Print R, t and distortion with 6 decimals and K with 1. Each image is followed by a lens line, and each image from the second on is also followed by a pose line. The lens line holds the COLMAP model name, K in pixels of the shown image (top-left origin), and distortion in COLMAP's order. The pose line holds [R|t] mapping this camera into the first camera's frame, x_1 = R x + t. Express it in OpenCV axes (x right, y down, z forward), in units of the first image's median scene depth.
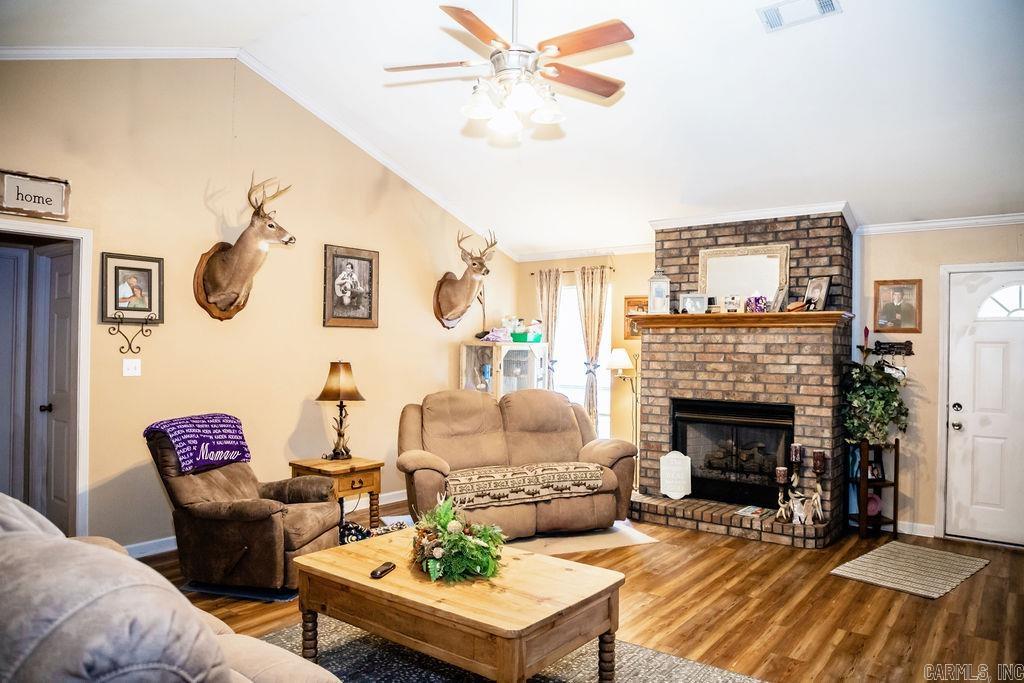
lens RADIAL K [[697.4, 0, 504.6], [0, 697.4, 341.2], [0, 0, 1]] dist [-0.069423, 0.017817]
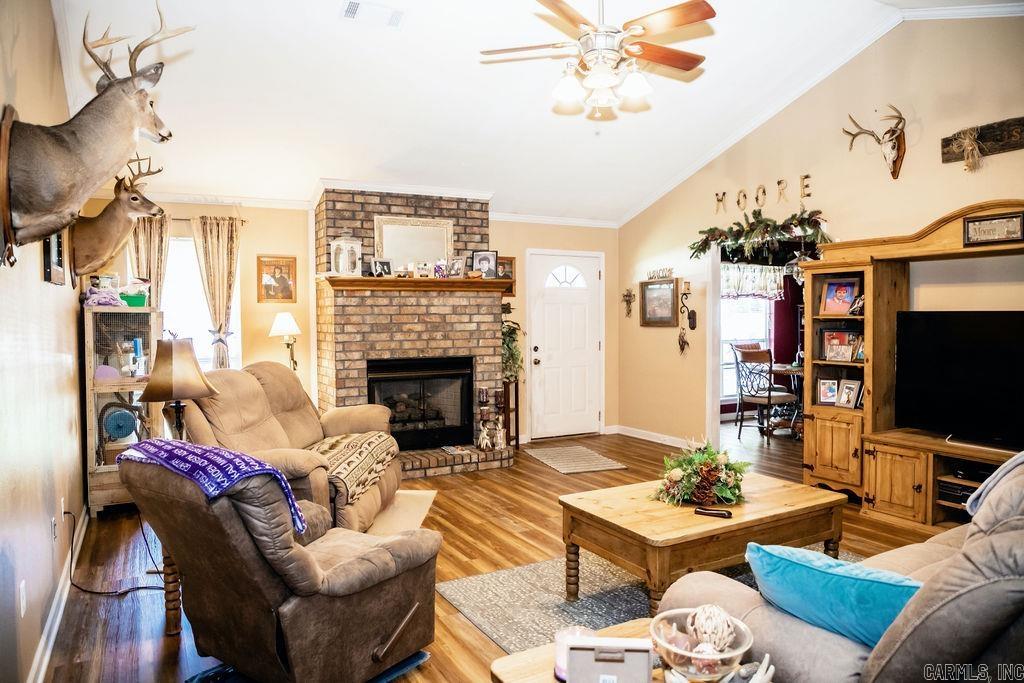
lens RADIAL K [[697.4, 0, 507.9], [0, 697.4, 341.2], [0, 0, 1]] dist [-0.069423, 0.017817]
pose [[0.403602, -0.052013, 0.913455, -0.636036], [0.005165, 0.998496, 0.054574, 0.000053], [-0.914920, -0.017308, 0.403264, 0.425120]]
